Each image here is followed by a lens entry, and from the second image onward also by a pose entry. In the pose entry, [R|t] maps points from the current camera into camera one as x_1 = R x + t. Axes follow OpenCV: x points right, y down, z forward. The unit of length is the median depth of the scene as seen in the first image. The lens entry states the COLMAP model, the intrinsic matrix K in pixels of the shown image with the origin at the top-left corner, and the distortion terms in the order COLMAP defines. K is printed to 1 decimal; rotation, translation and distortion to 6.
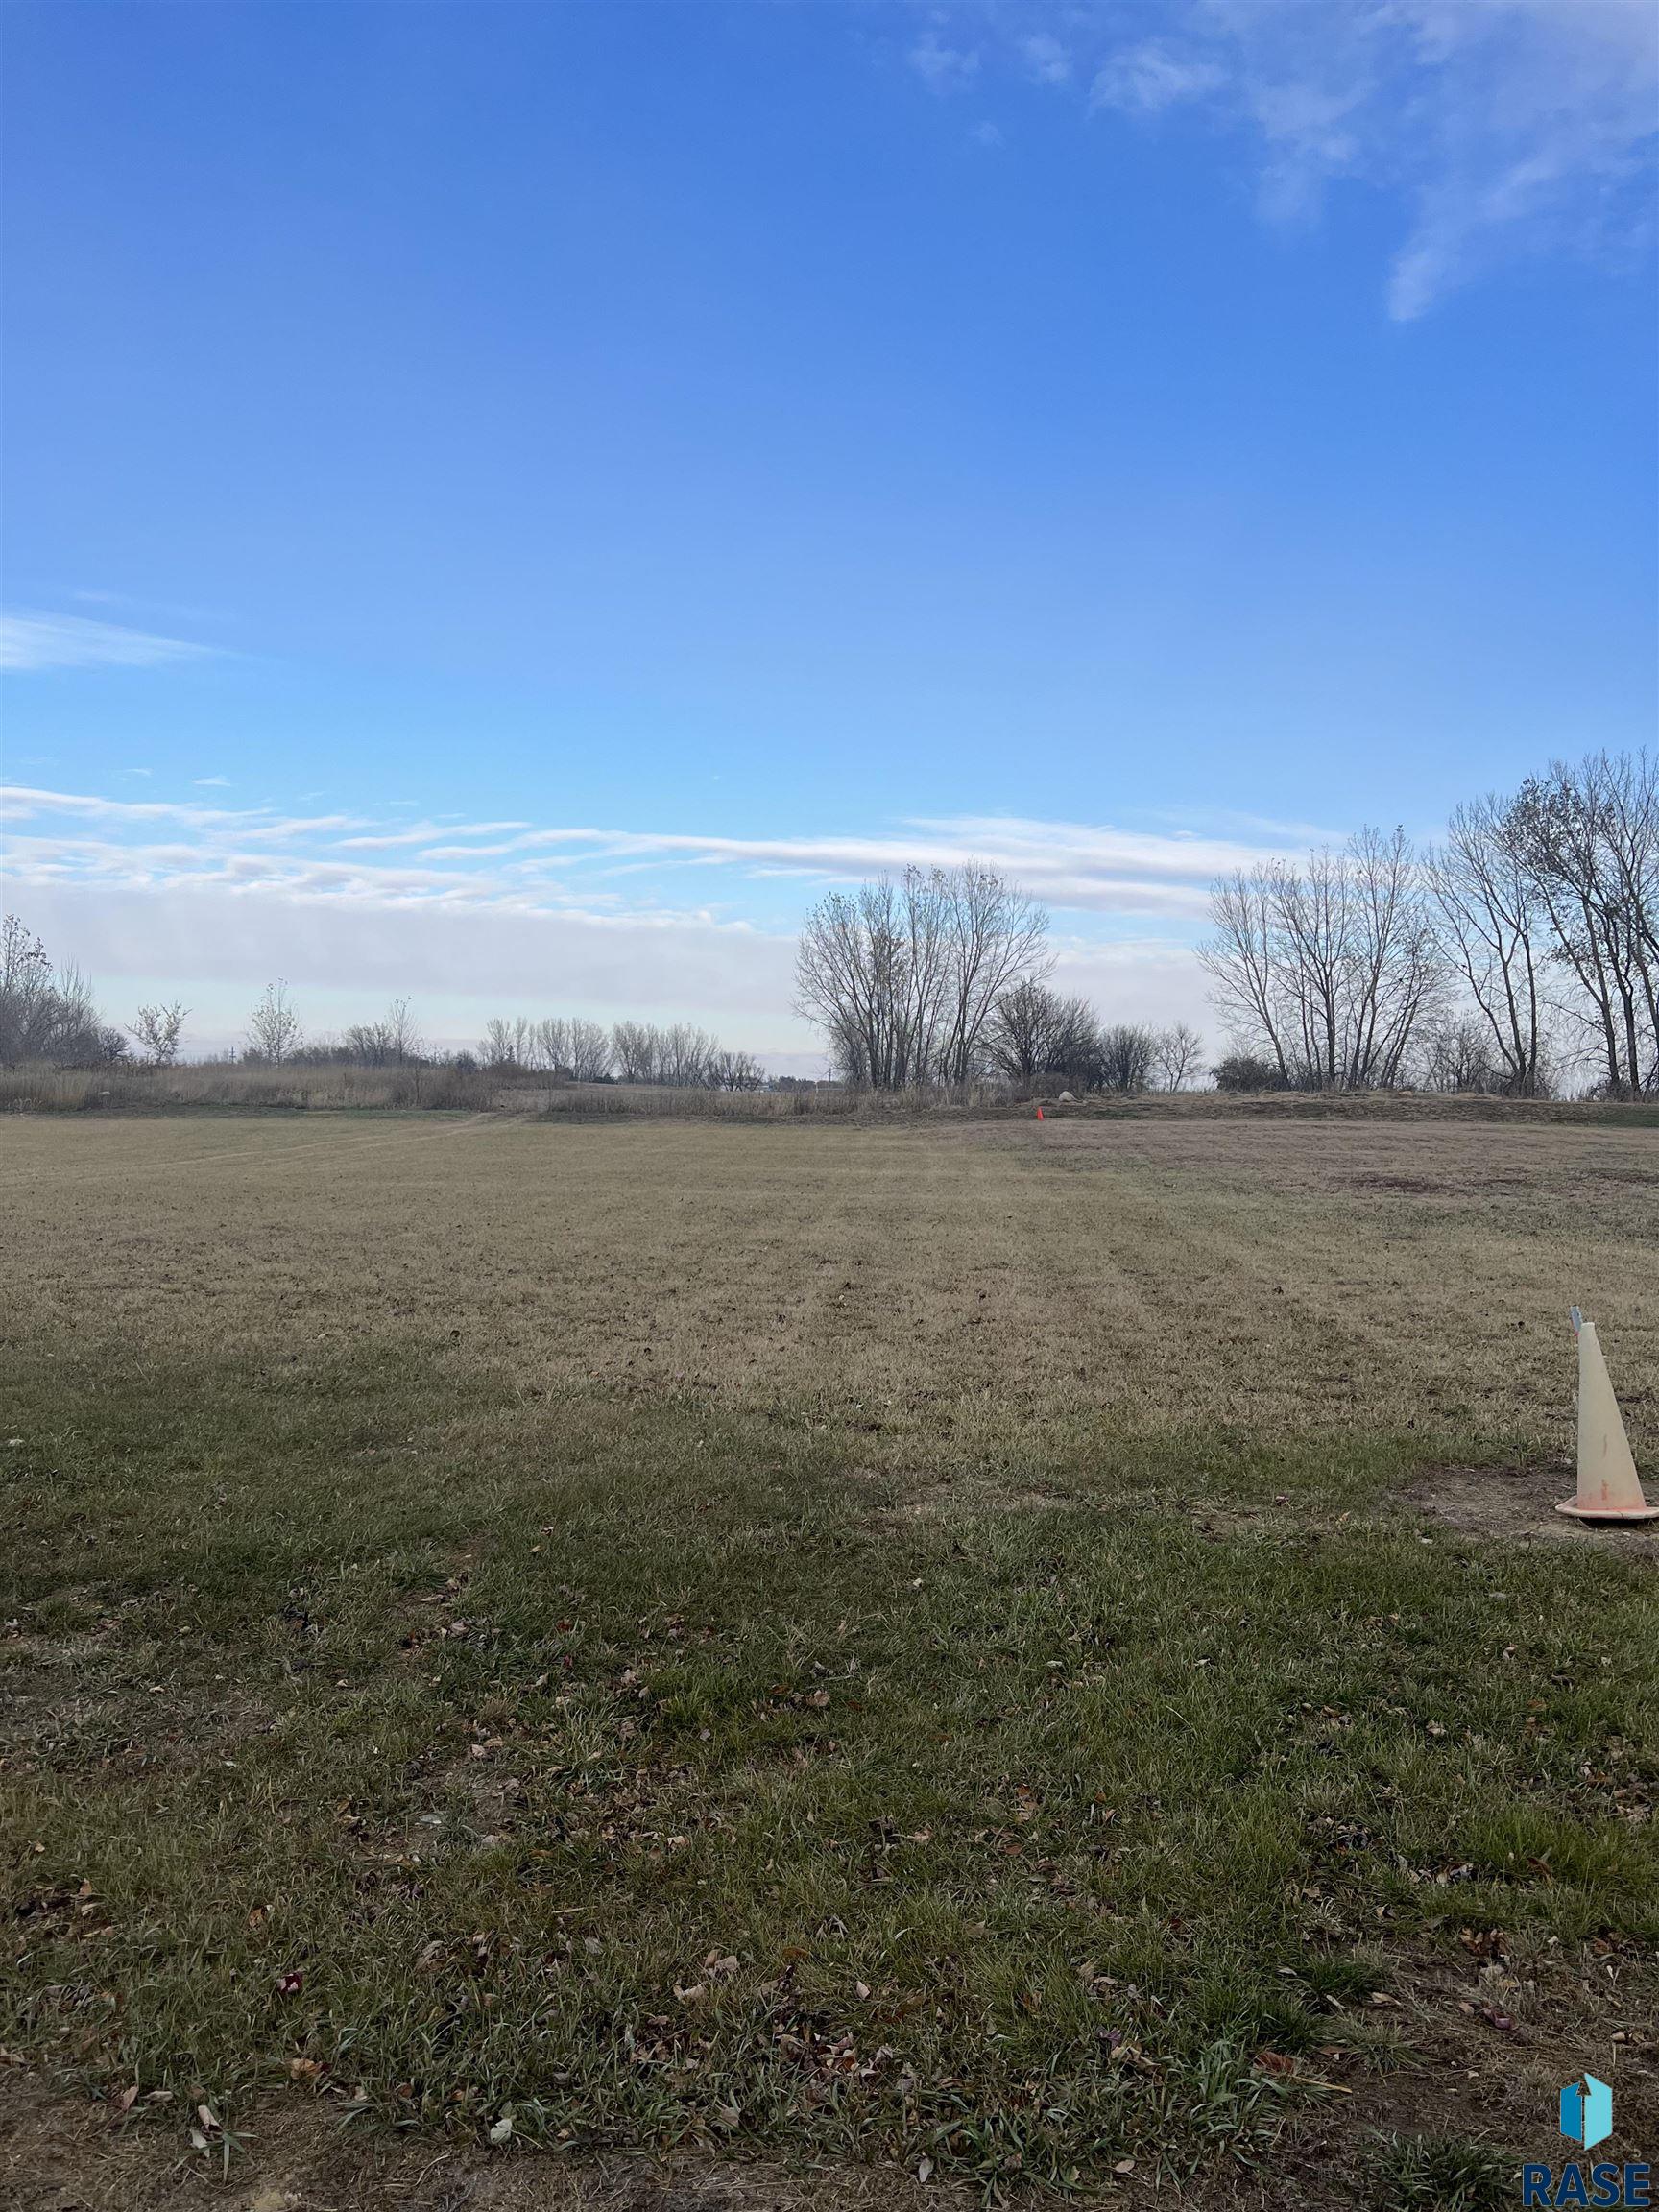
lens RADIAL K [[1672.2, 0, 817.3], [0, 1672.2, 1185.8], [0, 0, 1]] dist [0.077620, -0.133648]
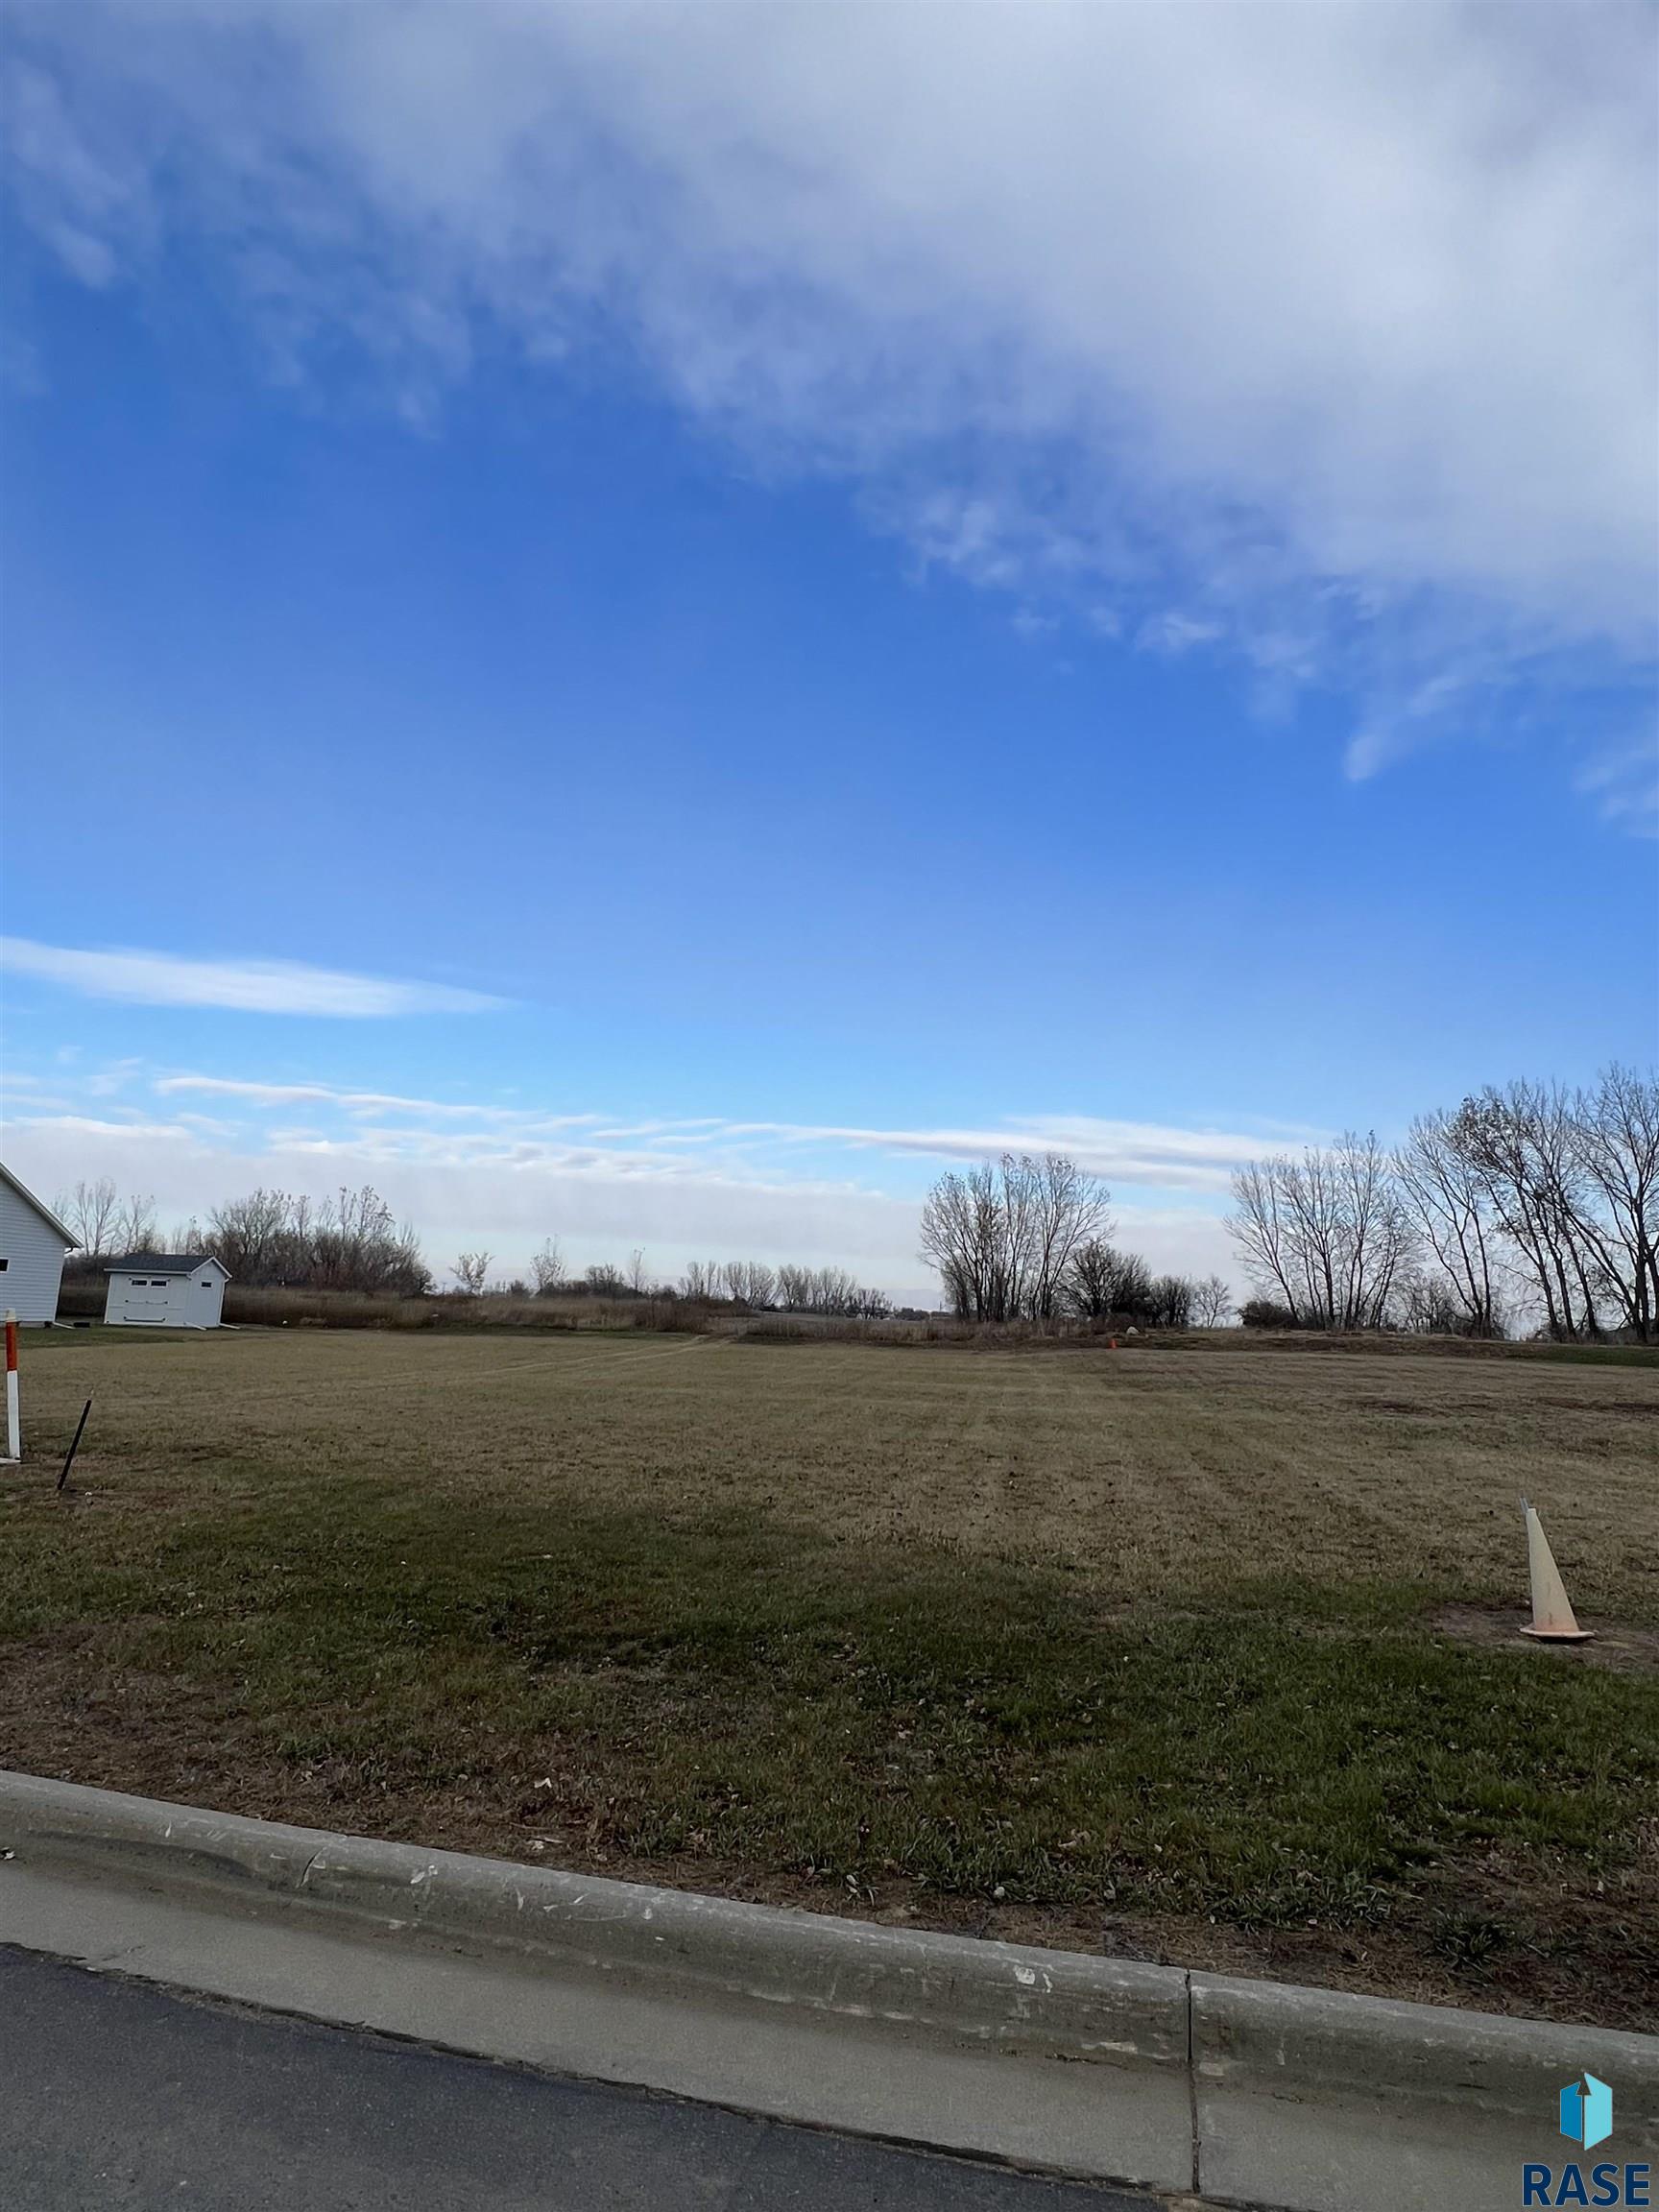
lens RADIAL K [[1339.6, 0, 829.5], [0, 1339.6, 1106.0], [0, 0, 1]] dist [-0.000985, -0.000320]
pose [[0.998359, 0.011169, -0.056159, -0.039091], [-0.022573, 0.978135, -0.206743, -0.003804], [0.052622, 0.207671, 0.976782, -0.098479]]
